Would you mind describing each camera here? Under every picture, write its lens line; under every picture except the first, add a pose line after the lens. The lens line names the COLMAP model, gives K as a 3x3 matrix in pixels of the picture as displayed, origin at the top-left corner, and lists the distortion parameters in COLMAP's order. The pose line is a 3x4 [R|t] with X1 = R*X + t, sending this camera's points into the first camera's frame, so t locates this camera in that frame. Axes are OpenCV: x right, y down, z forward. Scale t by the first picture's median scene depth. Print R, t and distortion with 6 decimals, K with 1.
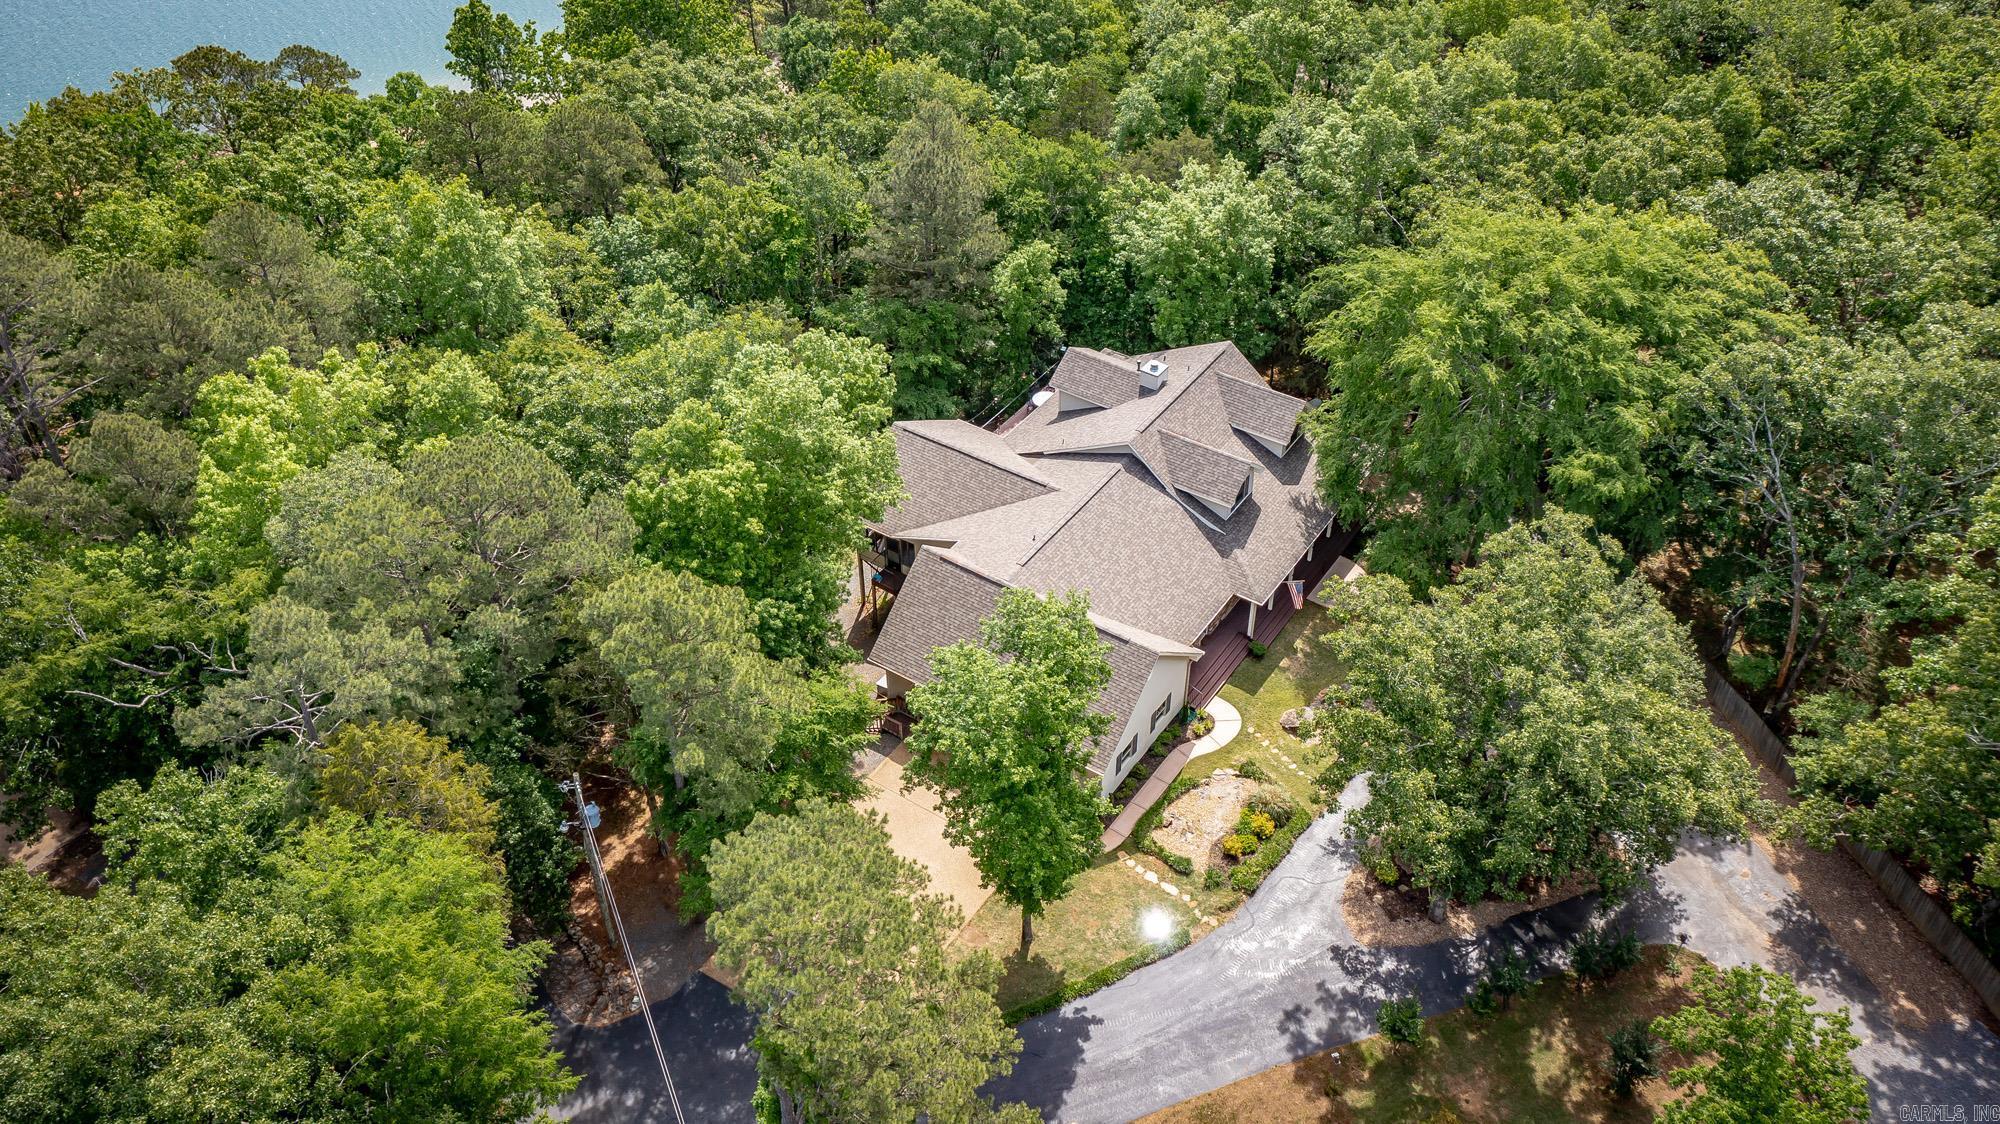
lens RADIAL K [[1632.4, 0, 1000.0], [0, 1632.4, 562.0], [0, 0, 1]] dist [0.013020, 0.010893]
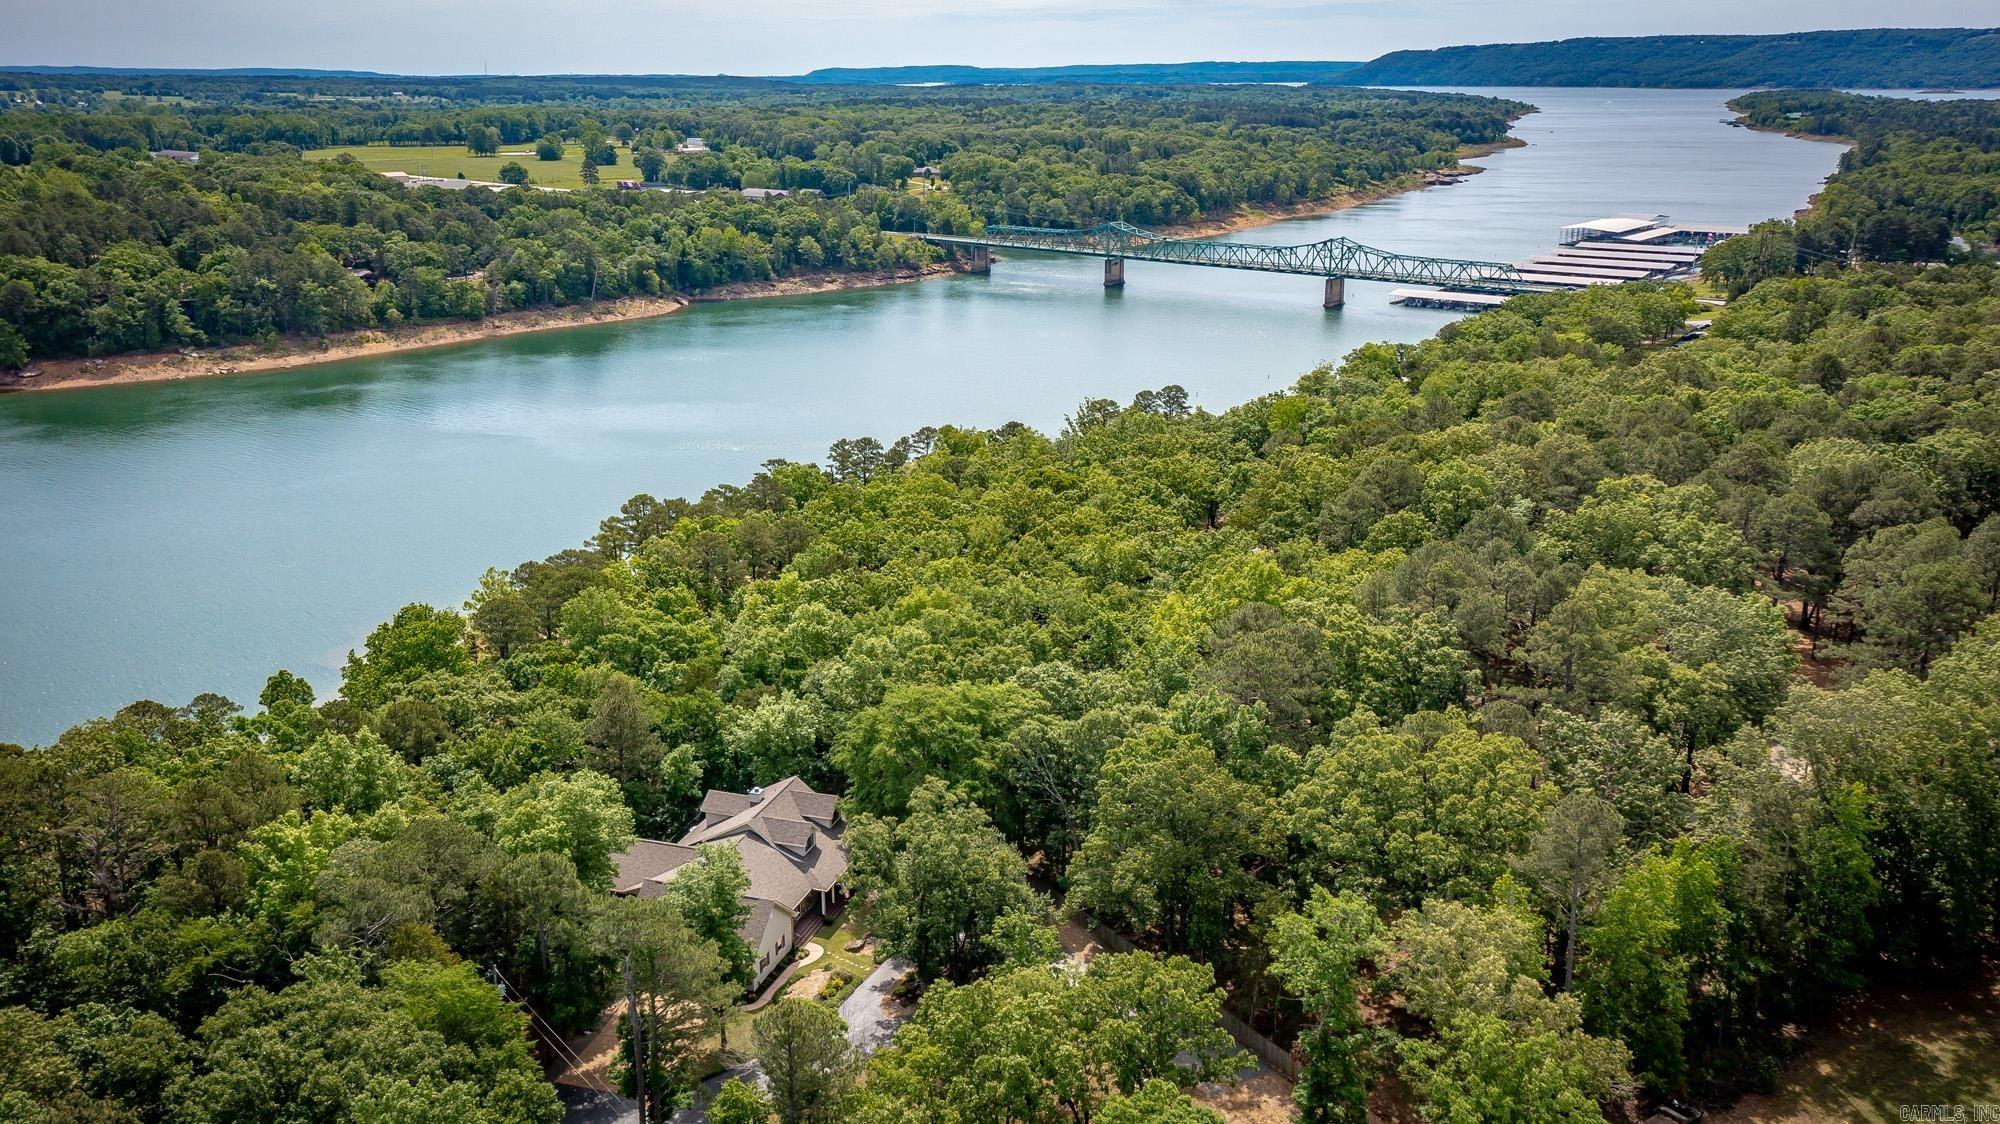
lens RADIAL K [[1632.4, 0, 1000.0], [0, 1632.4, 562.0], [0, 0, 1]] dist [0.013020, 0.010893]
pose [[0.962952, -0.077311, 0.258355, -0.094918], [0.173793, 0.910456, -0.375321, 0.371987], [-0.206204, 0.406317, 0.890161, -0.786200]]
